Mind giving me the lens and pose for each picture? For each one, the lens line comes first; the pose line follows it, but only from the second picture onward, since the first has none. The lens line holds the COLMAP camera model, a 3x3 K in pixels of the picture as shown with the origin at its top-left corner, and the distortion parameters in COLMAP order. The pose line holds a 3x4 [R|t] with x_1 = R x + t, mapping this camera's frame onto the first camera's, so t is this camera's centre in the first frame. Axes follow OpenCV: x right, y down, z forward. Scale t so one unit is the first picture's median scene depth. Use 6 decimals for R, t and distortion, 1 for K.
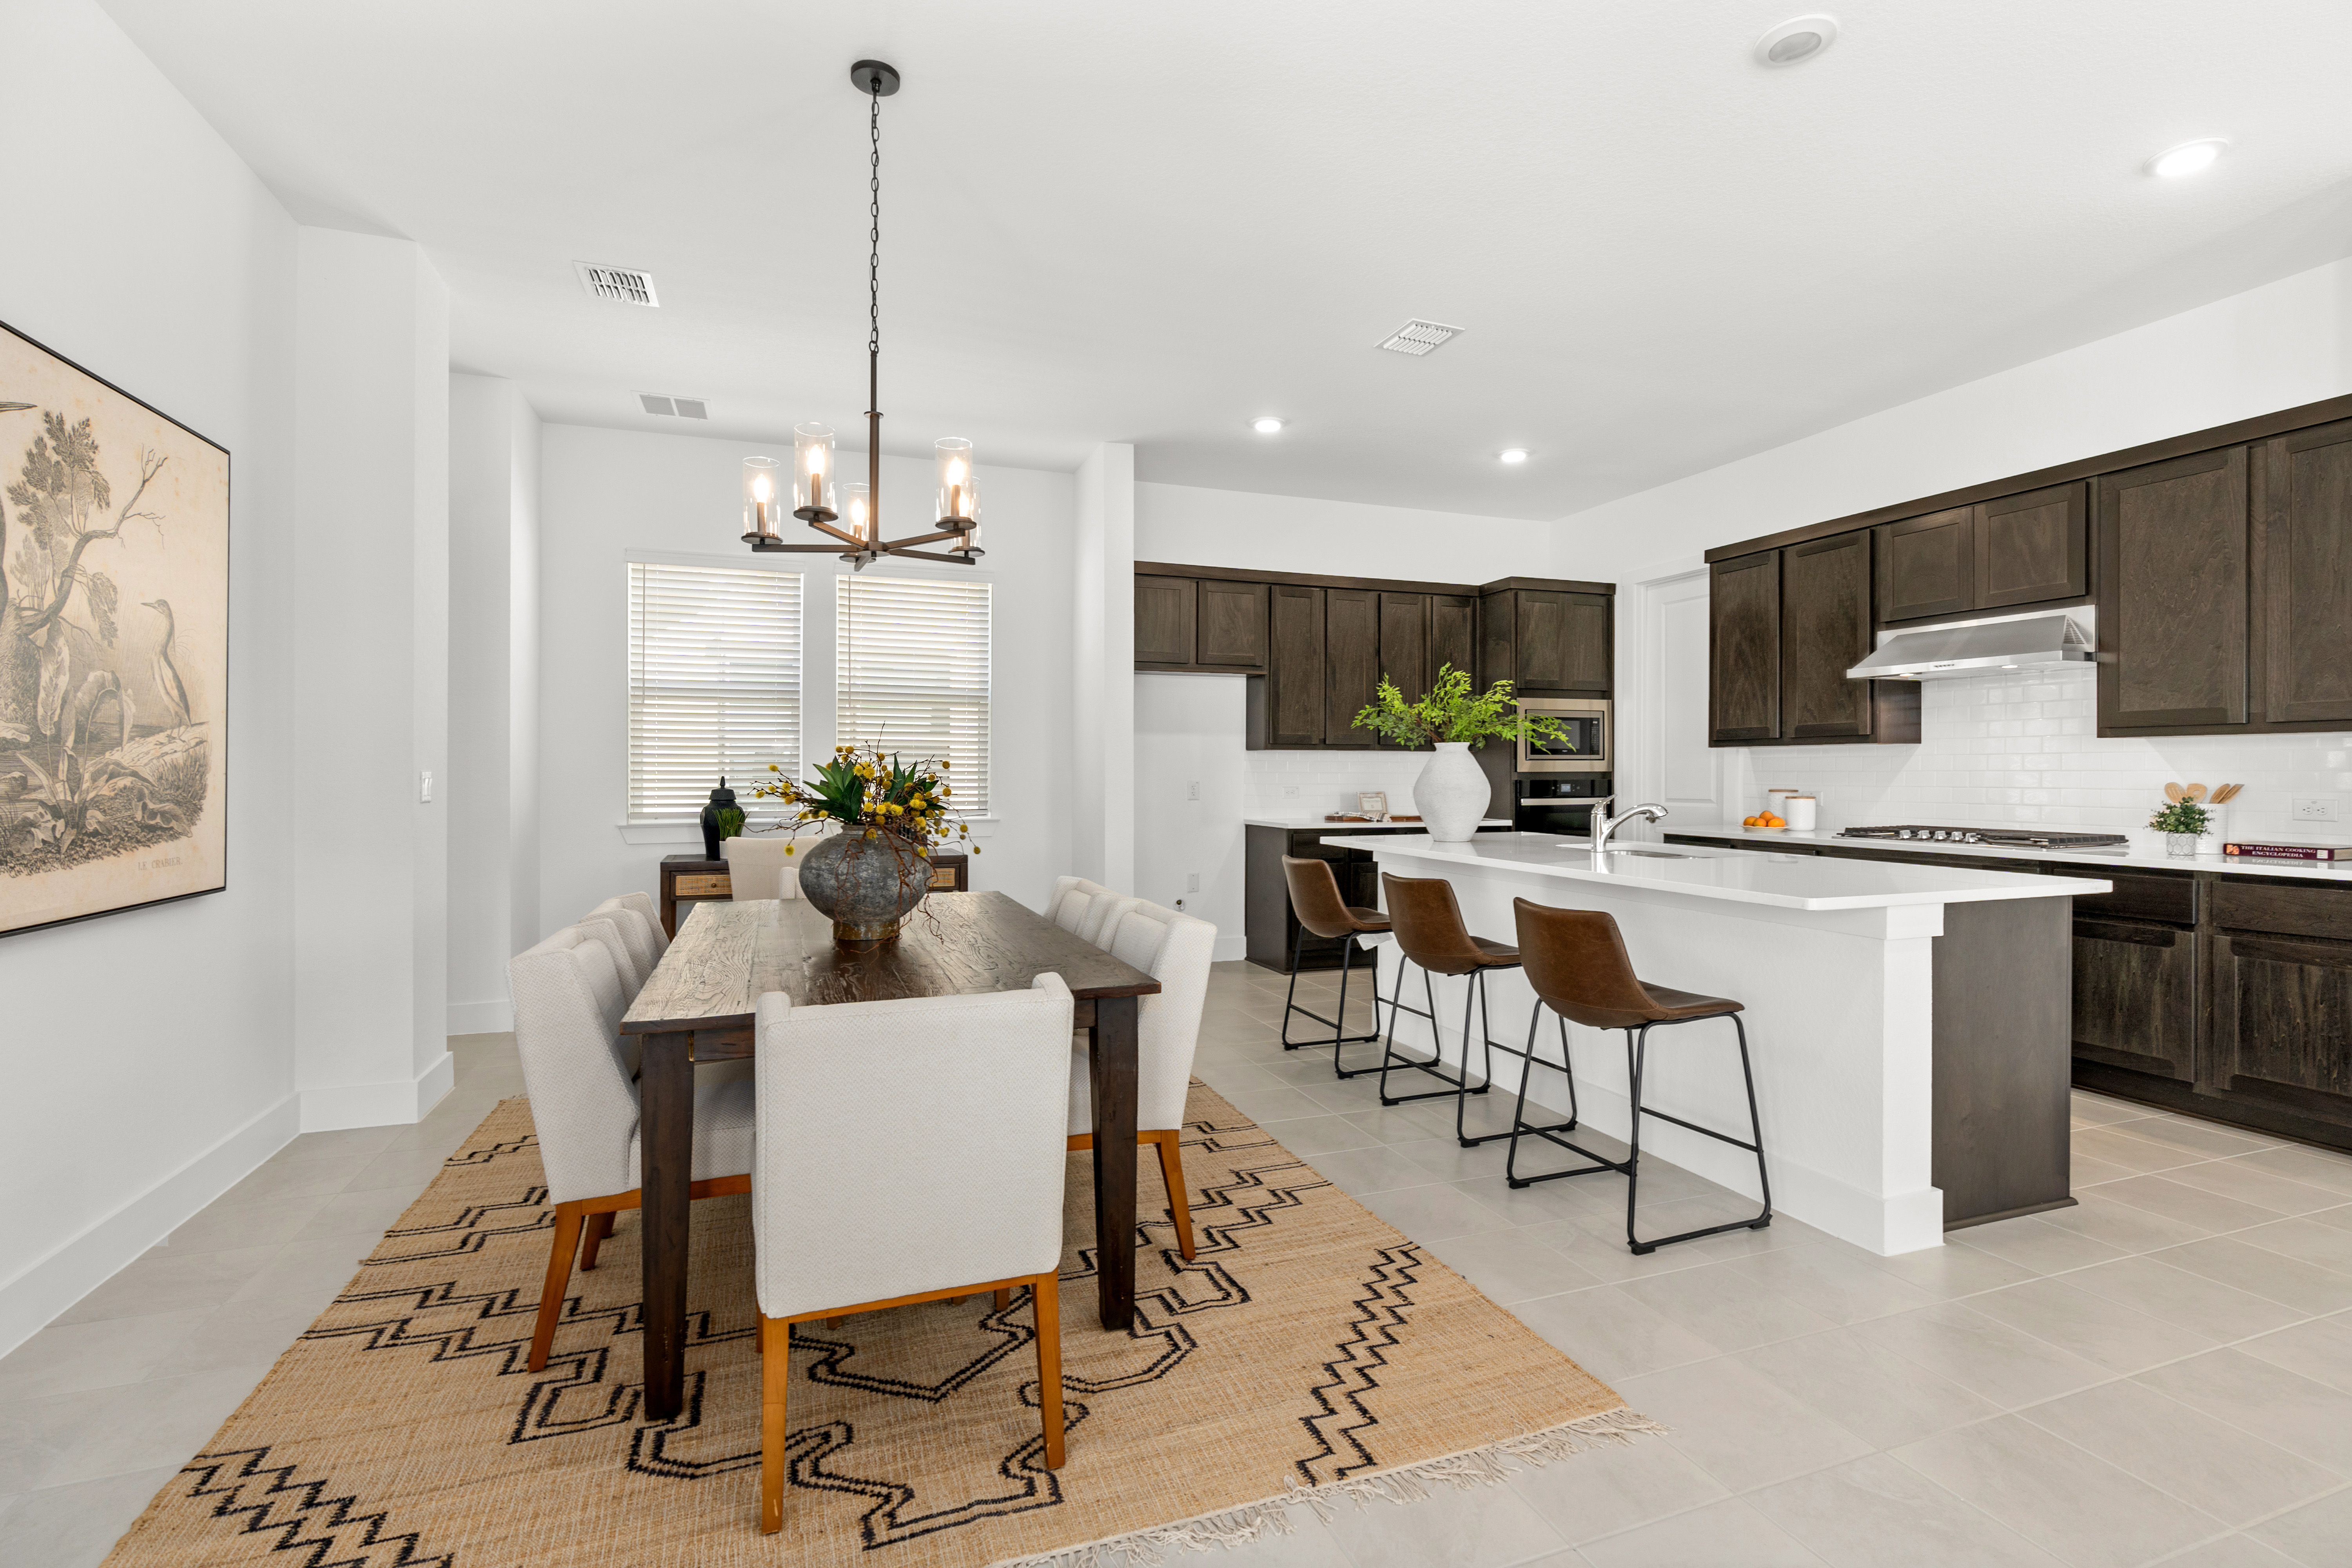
lens RADIAL K [[1078.8, 0, 1189.6], [0, 1078.8, 766.4], [0, 0, 1]] dist [-0.009137, 0.003727]
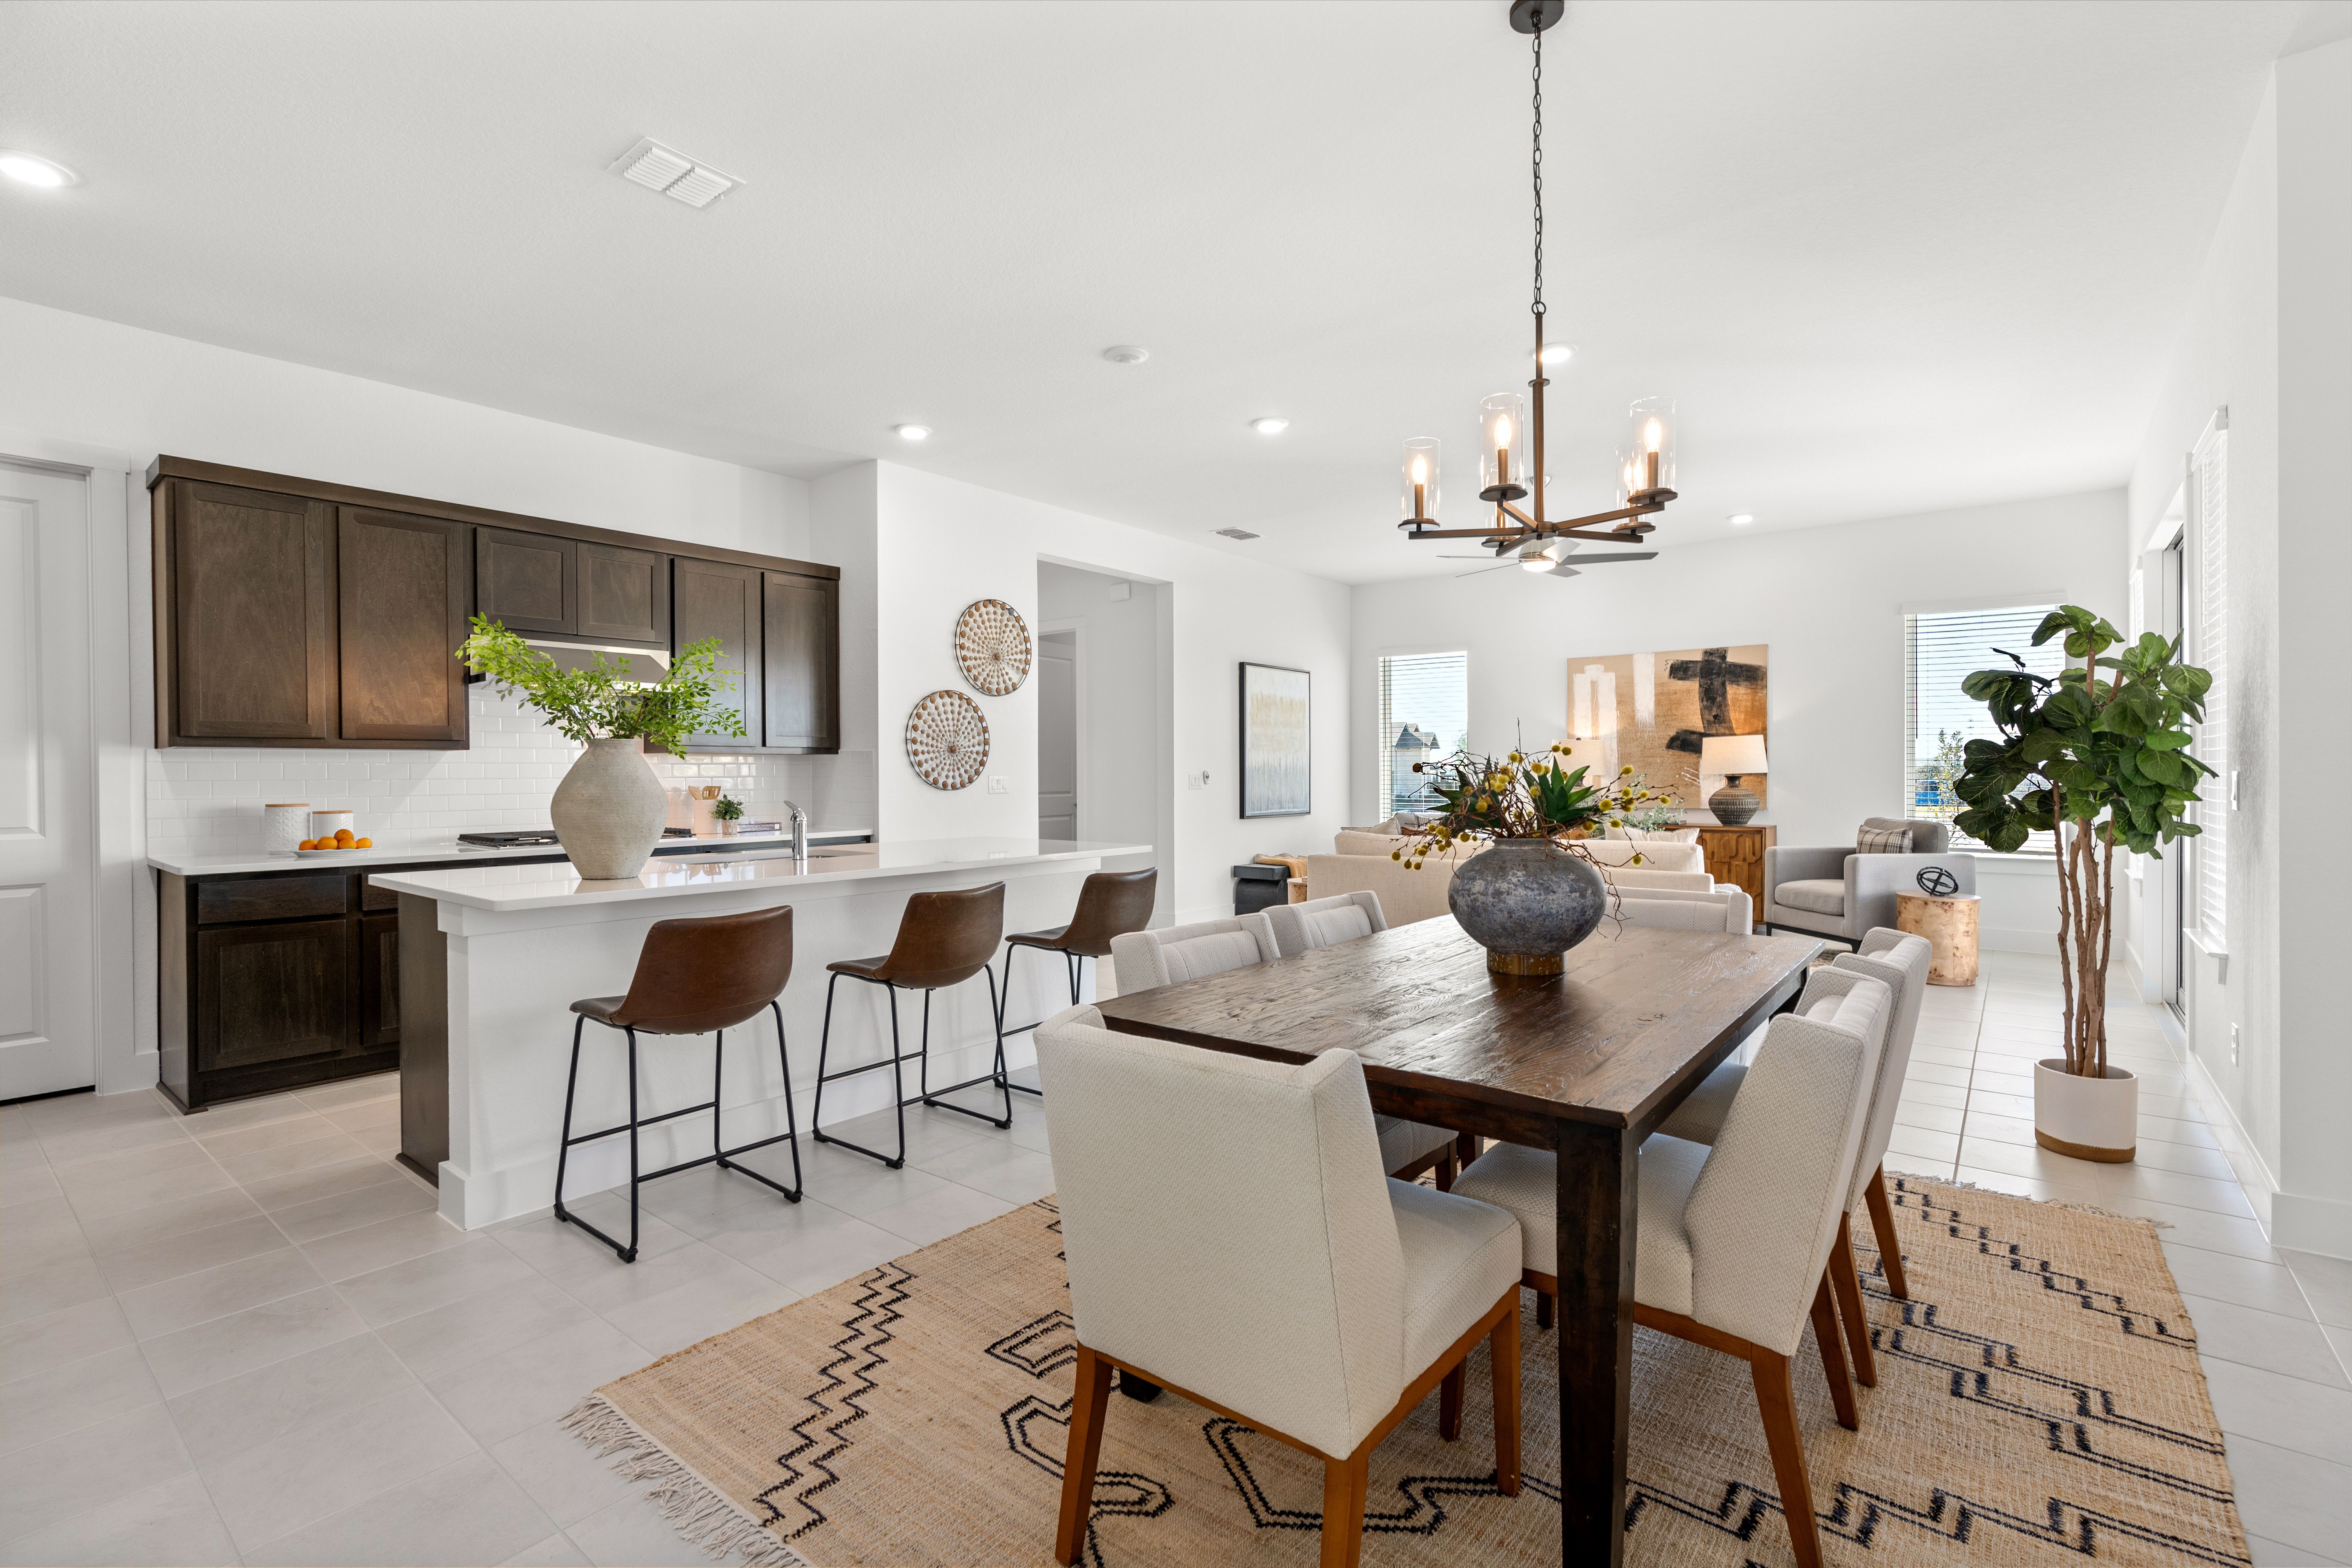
lens RADIAL K [[1078.8, 0, 1169.9], [0, 1078.8, 784.1], [0, 0, 1]] dist [-0.009137, 0.003727]
pose [[-0.516536, -0.003343, 0.856259, -0.640105], [0.002772, 0.999981, 0.005576, 0.006885], [-0.856261, 0.005254, -0.516516, 1.217068]]
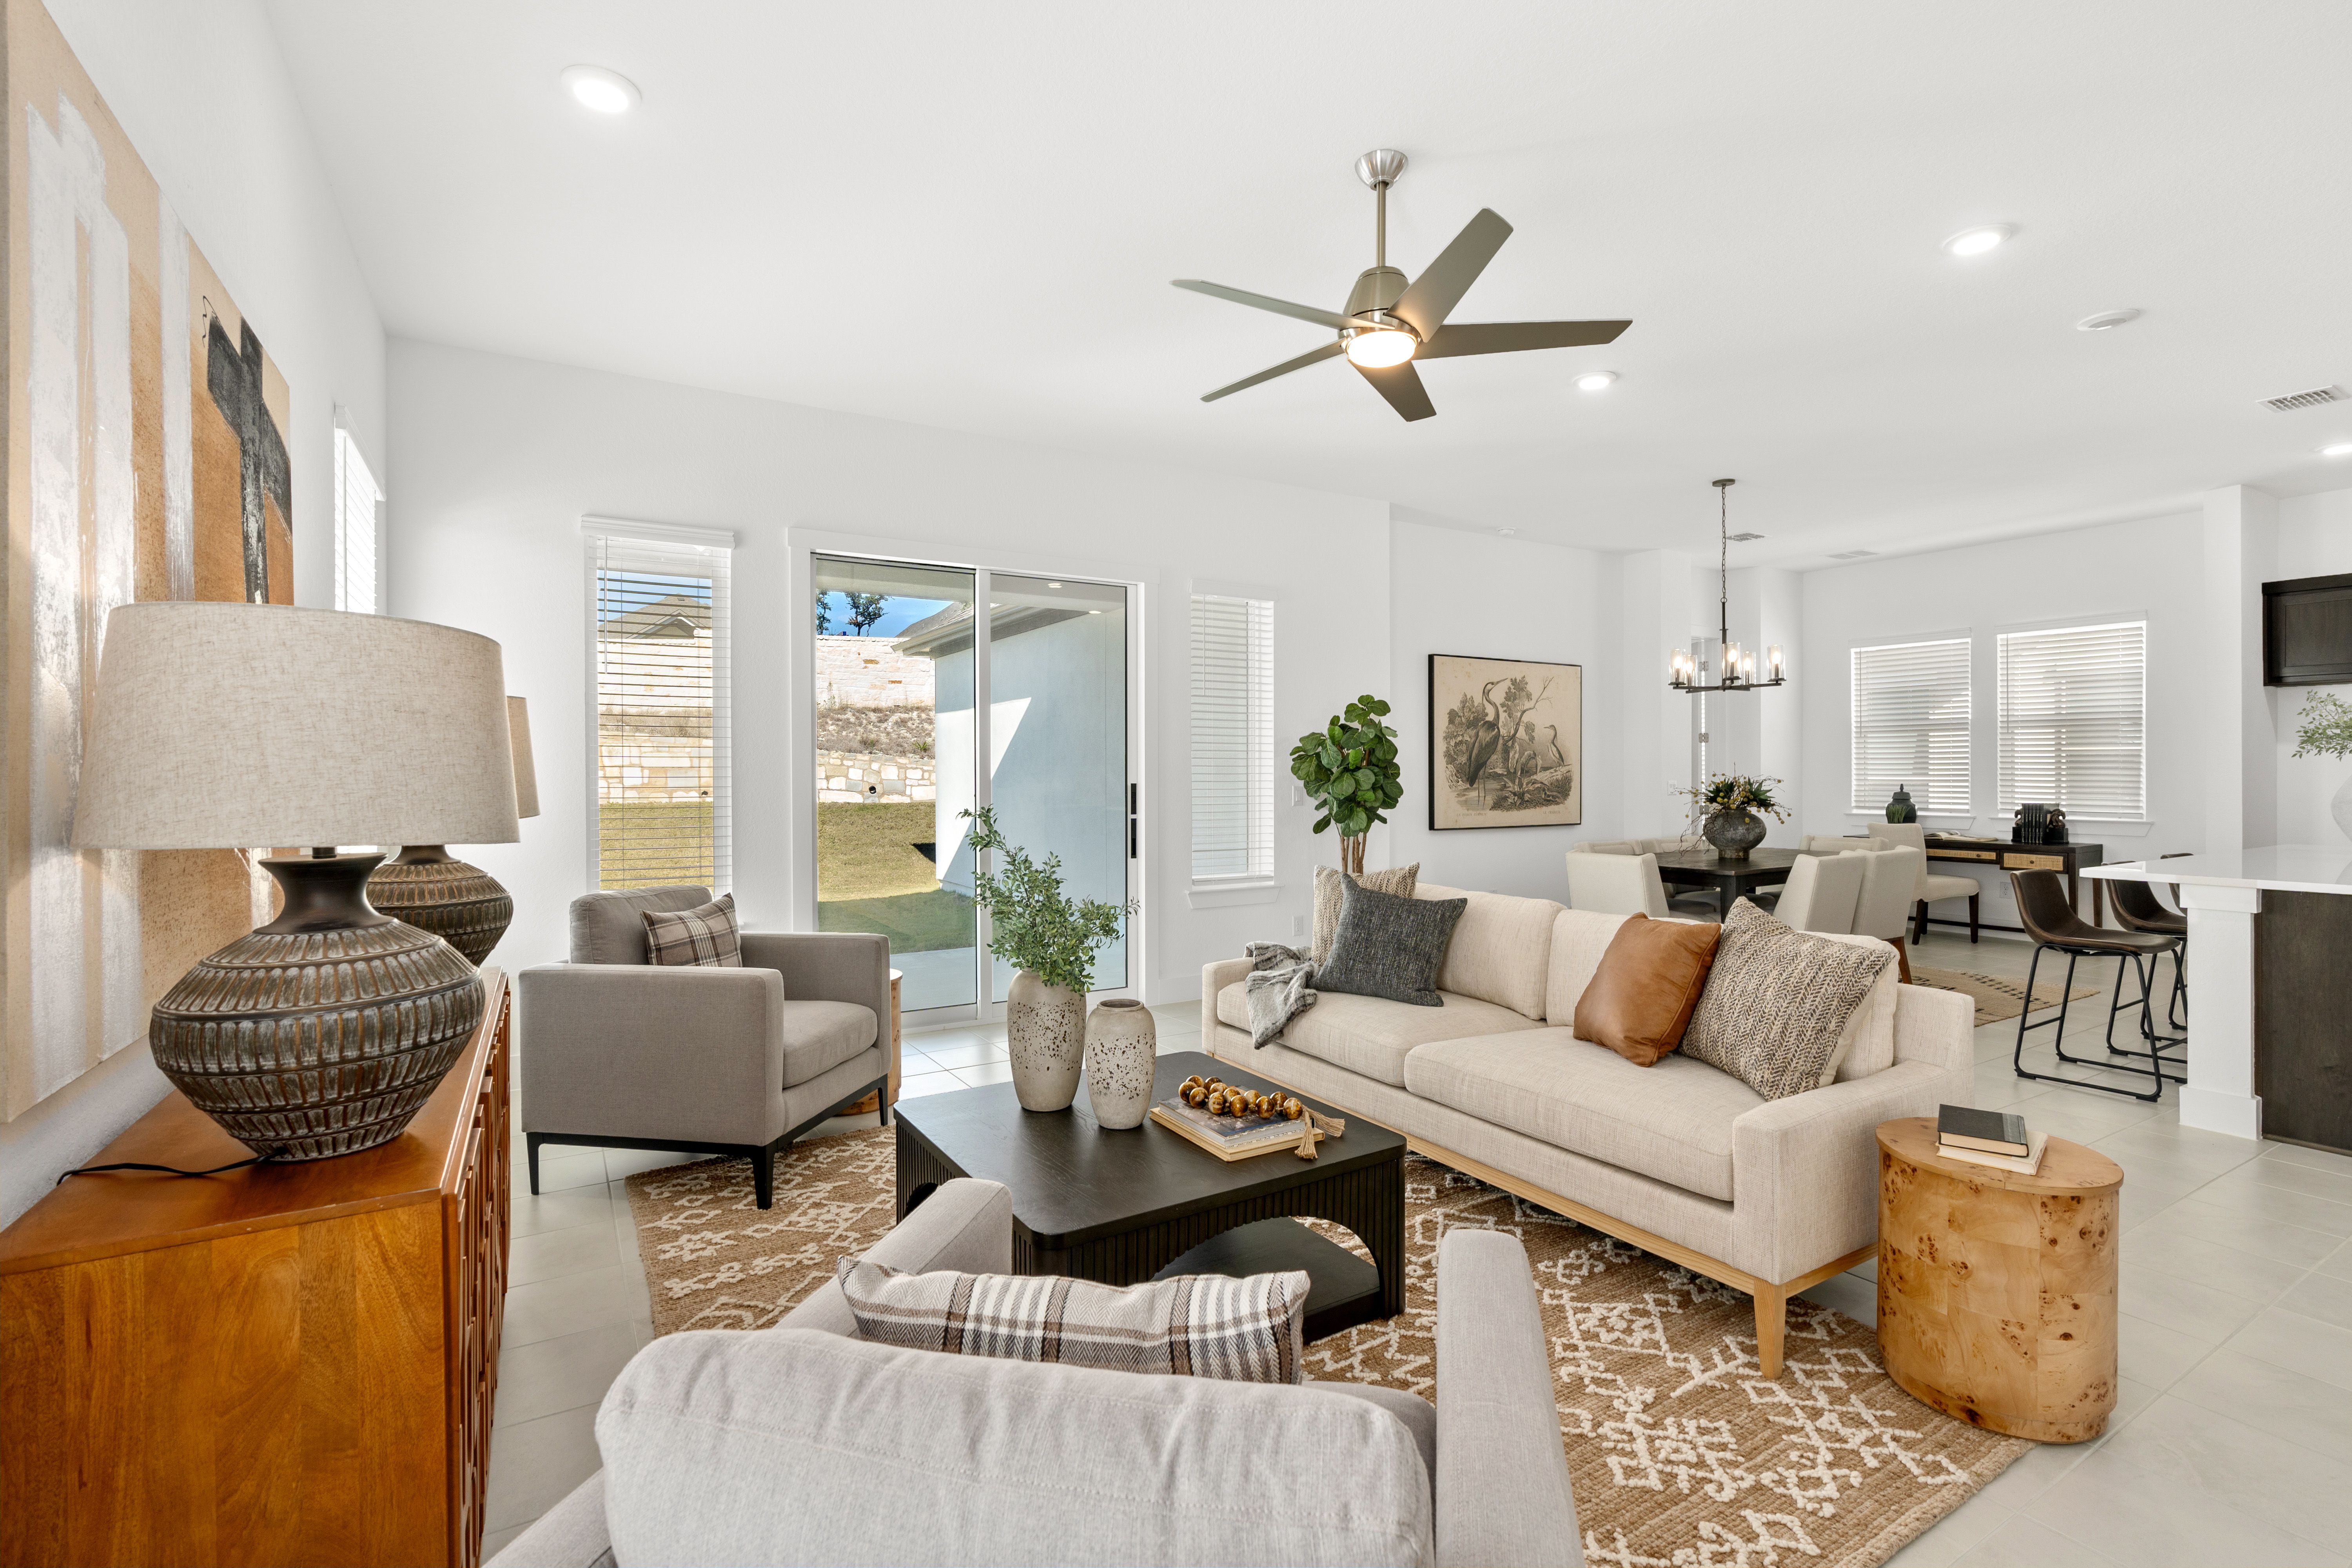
lens RADIAL K [[1078.8, 0, 1170.1], [0, 1078.8, 763.5], [0, 0, 1]] dist [-0.009137, 0.003727]
pose [[0.191912, -0.007774, -0.981381, 1.213252], [0.006941, 0.999954, -0.006563, -0.023128], [0.981388, -0.005552, 0.191958, -0.426718]]
